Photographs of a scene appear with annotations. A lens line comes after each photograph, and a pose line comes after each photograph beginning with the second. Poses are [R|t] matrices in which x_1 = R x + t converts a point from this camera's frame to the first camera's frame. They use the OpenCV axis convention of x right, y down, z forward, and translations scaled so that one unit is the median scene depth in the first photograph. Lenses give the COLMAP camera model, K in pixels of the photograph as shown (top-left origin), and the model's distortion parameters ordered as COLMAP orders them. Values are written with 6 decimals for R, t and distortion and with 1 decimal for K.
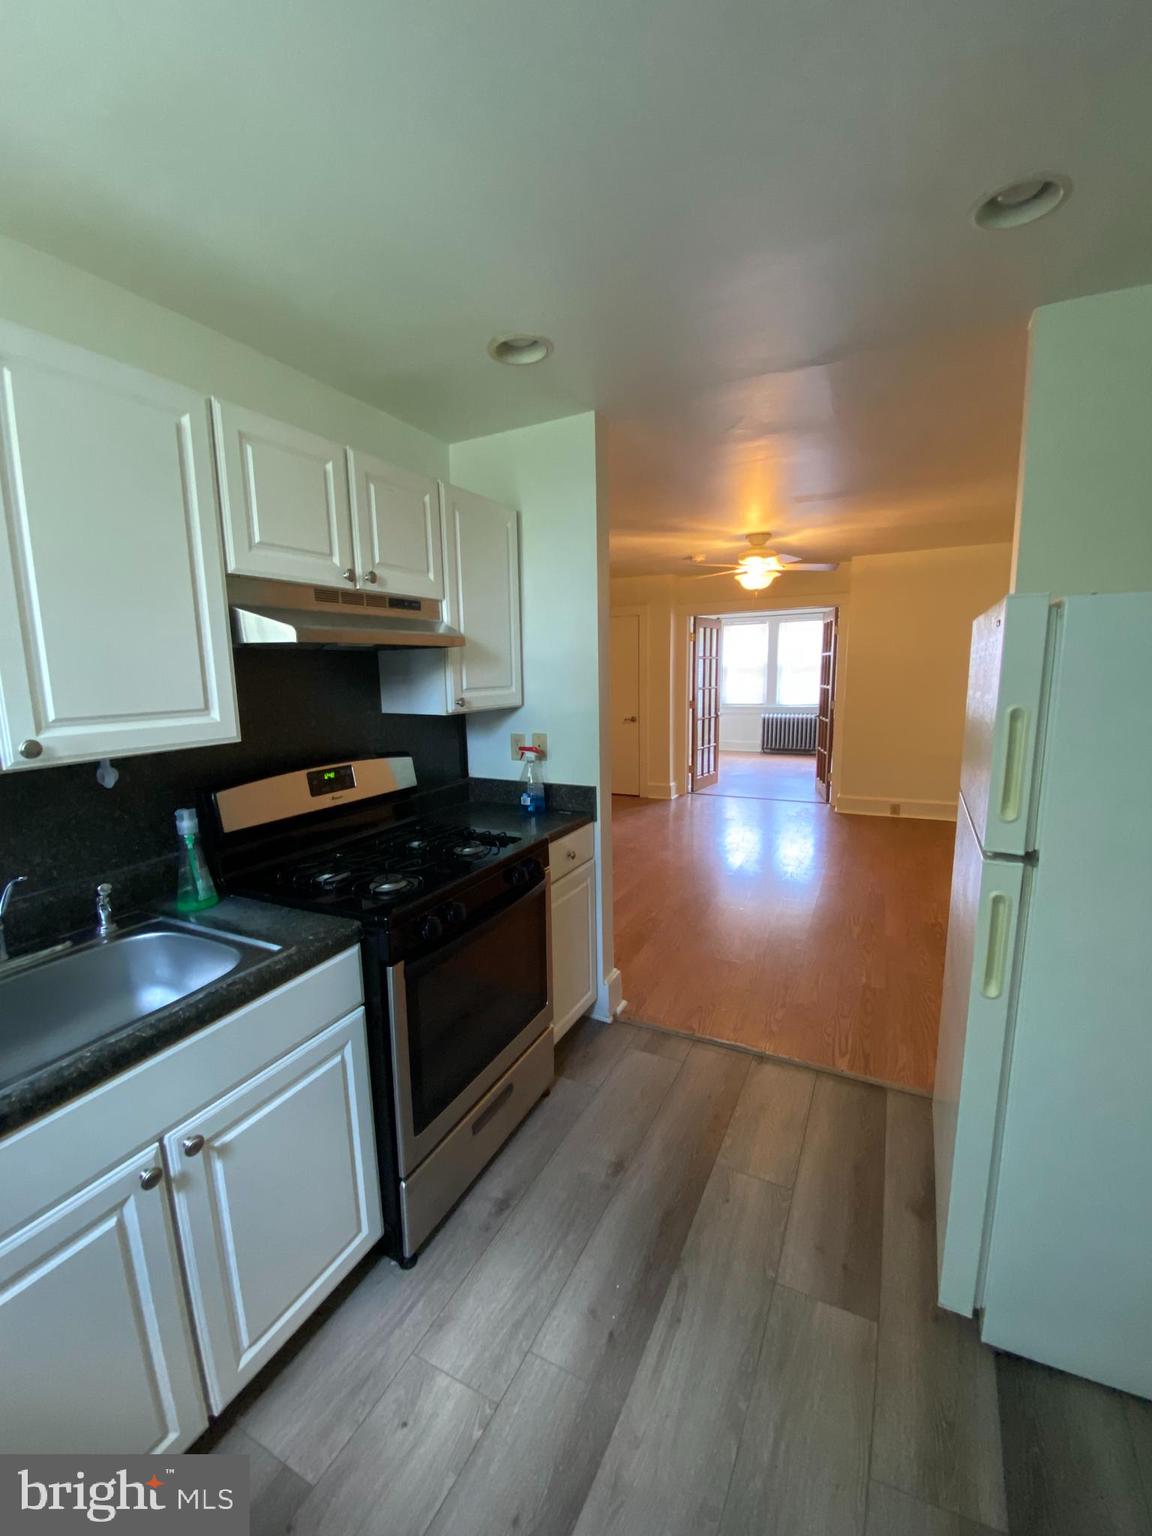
lens RADIAL K [[641.2, 0, 576.0], [0, 641.2, 768.0], [0, 0, 1]] dist [0.073701, -0.049910]
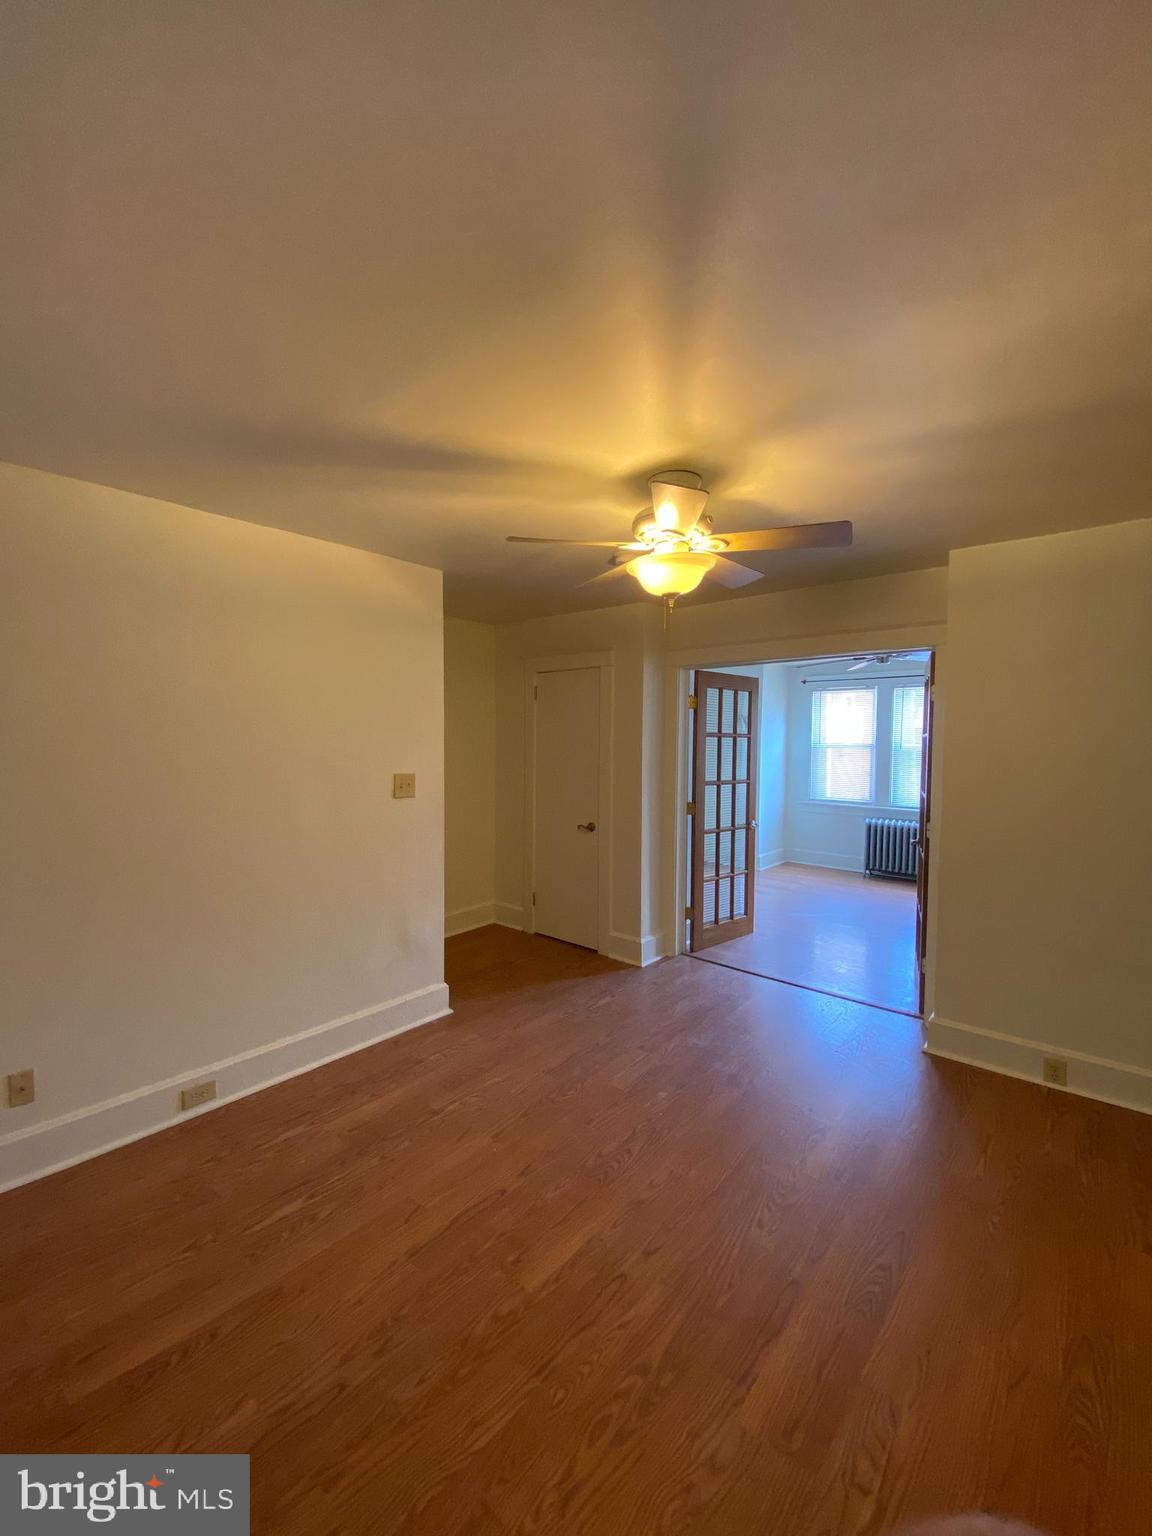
lens RADIAL K [[641.2, 0, 576.0], [0, 641.2, 768.0], [0, 0, 1]] dist [0.073701, -0.049910]
pose [[0.969351, 0.037558, -0.242791, 0.224139], [-0.063649, 0.992897, -0.100524, -0.068829], [0.237291, 0.112897, 0.964856, 0.374154]]
